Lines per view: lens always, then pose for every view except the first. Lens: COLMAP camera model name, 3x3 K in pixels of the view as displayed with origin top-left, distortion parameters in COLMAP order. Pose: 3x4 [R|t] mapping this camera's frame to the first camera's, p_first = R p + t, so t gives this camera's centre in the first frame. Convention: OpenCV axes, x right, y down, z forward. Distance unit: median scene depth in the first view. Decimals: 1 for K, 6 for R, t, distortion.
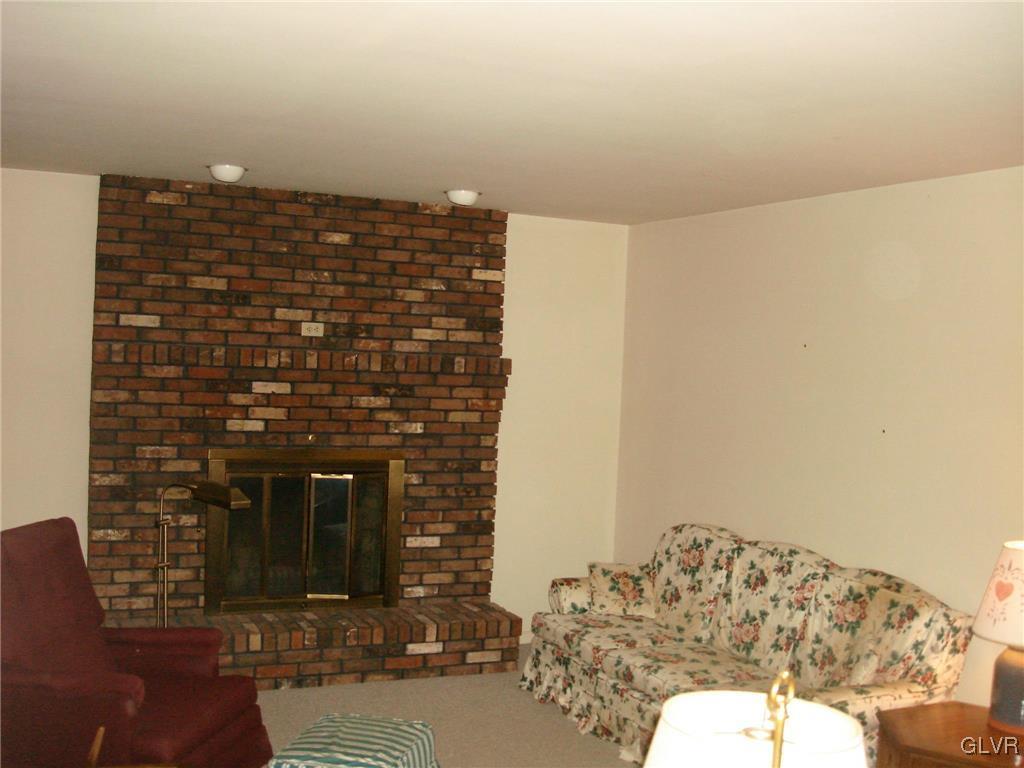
lens RADIAL K [[1139.8, 0, 503.6], [0, 1139.8, 386.7], [0, 0, 1]] dist [-0.114011, 0.000000]
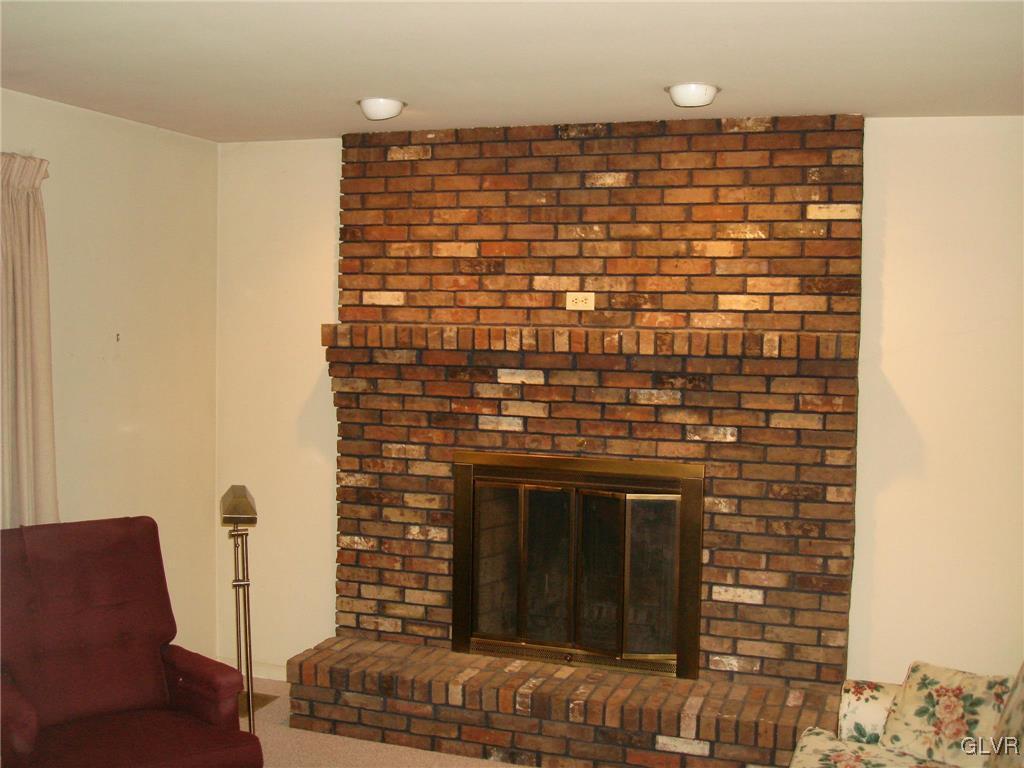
lens RADIAL K [[1139.8, 0, 517.2], [0, 1139.8, 380.0], [0, 0, 1]] dist [-0.114011, 0.000000]
pose [[0.726439, 0.002184, -0.687227, 0.340298], [-0.008950, 0.999940, -0.006283, 0.008434], [0.687173, 0.010715, 0.726415, 0.422543]]
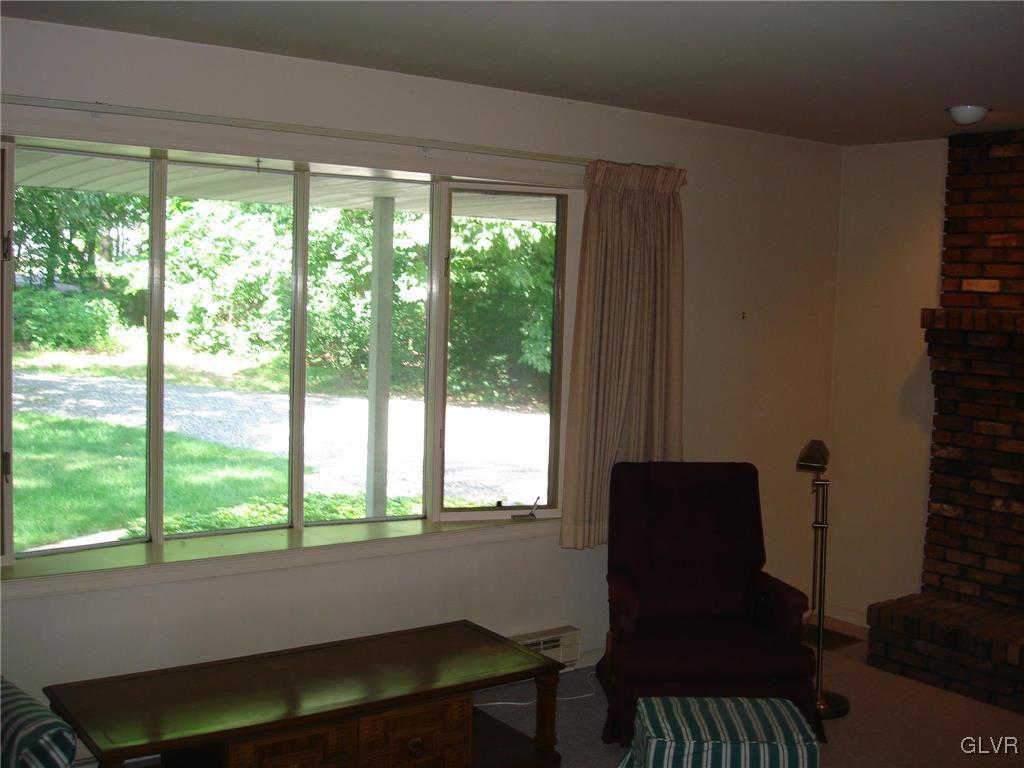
lens RADIAL K [[1139.8, 0, 513.7], [0, 1139.8, 376.8], [0, 0, 1]] dist [-0.114011, 0.000000]
pose [[0.207105, 0.033407, -0.977748, 0.487175], [-0.056704, 0.998147, 0.022093, 0.017690], [0.976674, 0.050867, 0.208616, 0.418549]]
